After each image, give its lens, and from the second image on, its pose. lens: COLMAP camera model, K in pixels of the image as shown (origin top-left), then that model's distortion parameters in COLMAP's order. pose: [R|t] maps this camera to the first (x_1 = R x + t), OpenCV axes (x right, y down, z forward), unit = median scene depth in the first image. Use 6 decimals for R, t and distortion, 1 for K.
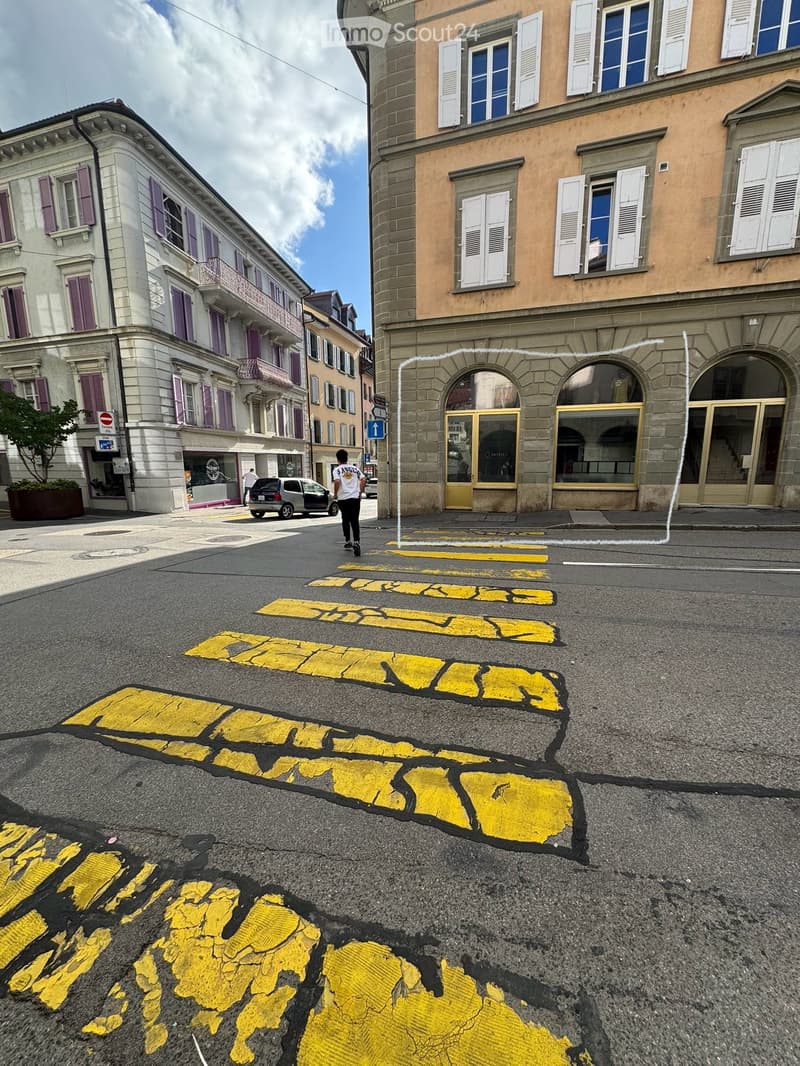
lens RADIAL K [[436.9, 0, 396.7], [0, 436.9, 536.9], [0, 0, 1]] dist [-0.003548, -0.000373]
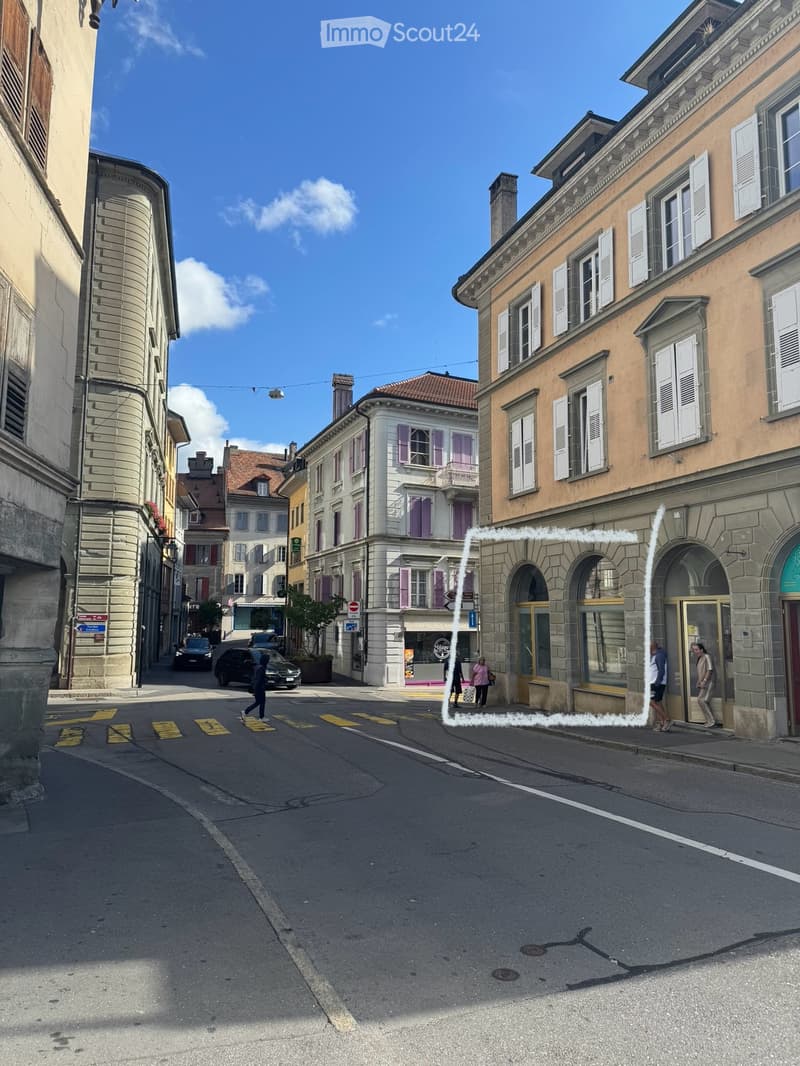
lens RADIAL K [[727.3, 0, 400.0], [0, 727.3, 533.0], [0, 0, 1]] dist [0.110459, 0.000790]
pose [[0.637084, -0.083960, -0.766208, 1.411273], [-0.142289, 0.964155, -0.223961, -0.028856], [0.757547, 0.251705, 0.602302, -0.301975]]
